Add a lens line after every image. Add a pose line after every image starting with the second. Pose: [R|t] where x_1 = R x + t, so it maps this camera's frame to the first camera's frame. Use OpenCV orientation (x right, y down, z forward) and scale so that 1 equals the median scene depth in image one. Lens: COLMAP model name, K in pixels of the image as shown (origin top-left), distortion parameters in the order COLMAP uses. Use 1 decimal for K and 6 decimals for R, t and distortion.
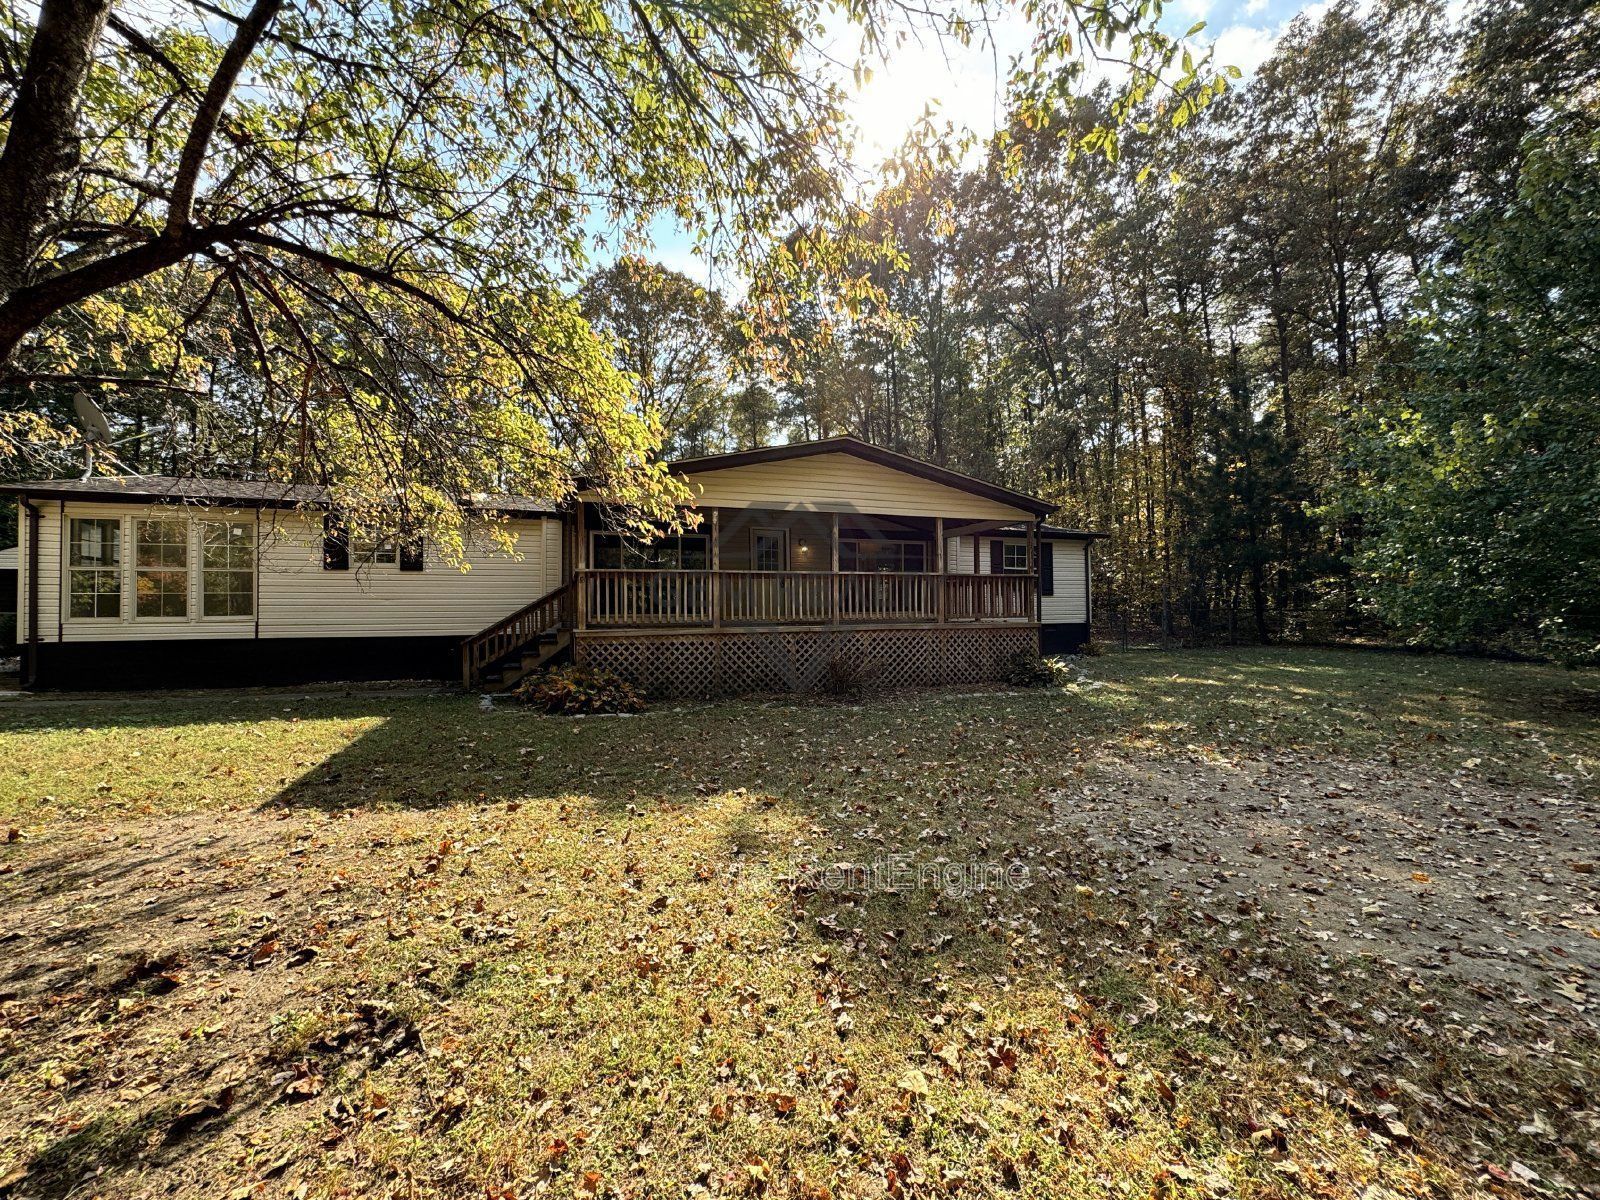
lens RADIAL K [[631.3, 0, 802.9], [0, 631.3, 603.8], [0, 0, 1]] dist [-0.004103, 0.000836]
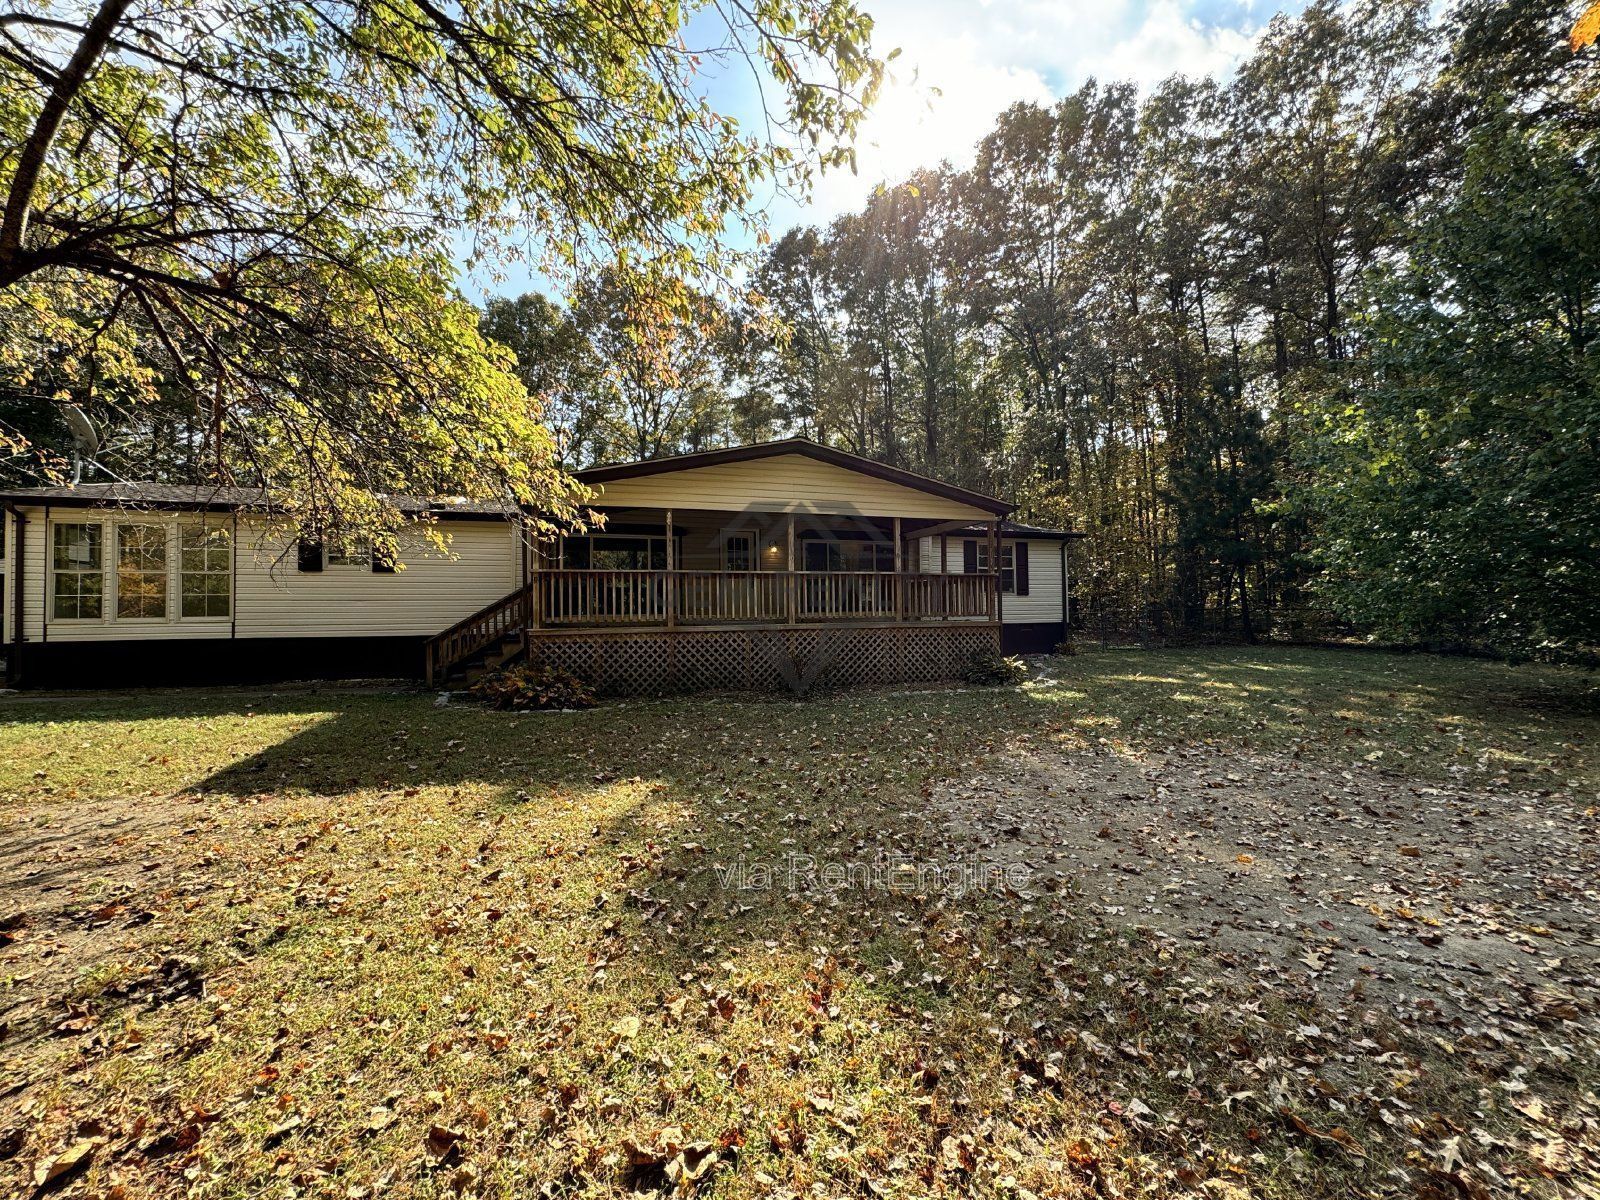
lens RADIAL K [[631.3, 0, 799.1], [0, 631.3, 603.1], [0, 0, 1]] dist [-0.004103, 0.000836]
pose [[0.999765, -0.003548, -0.021394, 0.101386], [0.003434, 0.999980, -0.005359, 0.007003], [0.021413, 0.005285, 0.999757, -0.017027]]
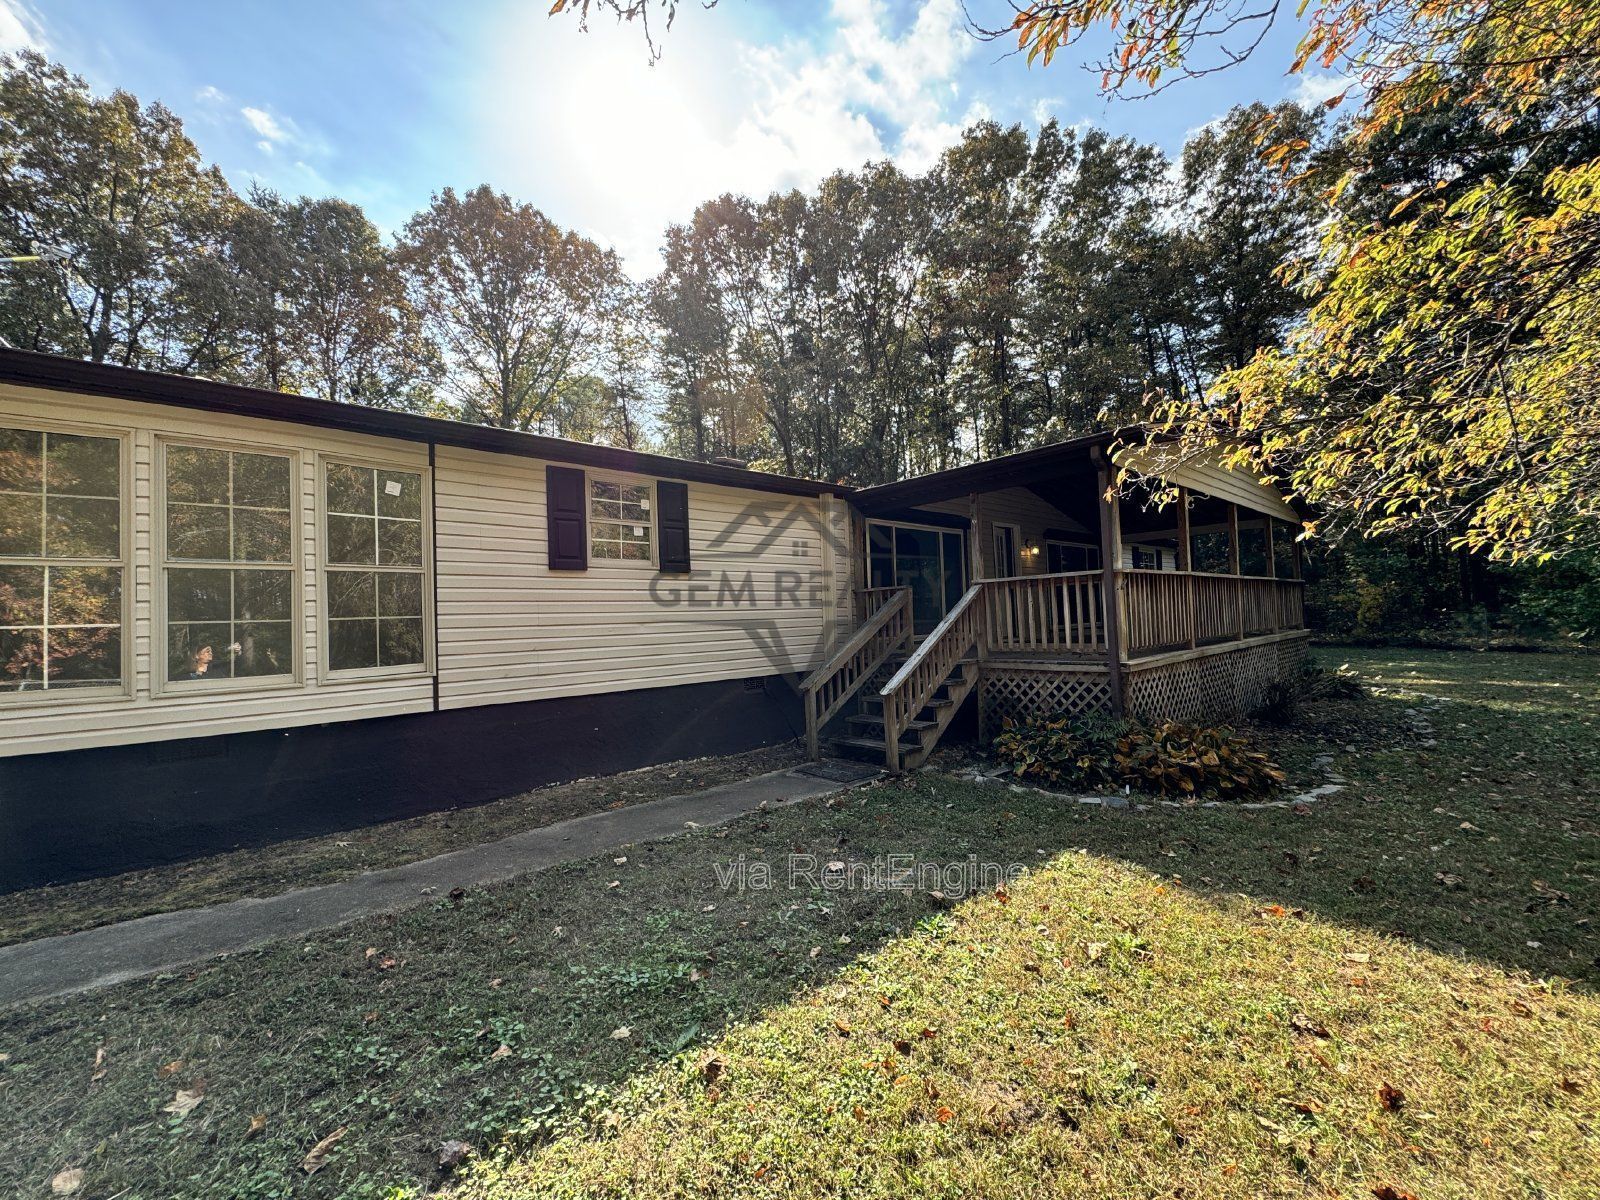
lens RADIAL K [[631.3, 0, 795.9], [0, 631.3, 607.3], [0, 0, 1]] dist [-0.004103, 0.000836]
pose [[0.930102, -0.016850, 0.366915, -0.949978], [0.022556, 0.999682, -0.011269, -0.015180], [-0.366608, 0.018757, 0.930186, 0.539689]]
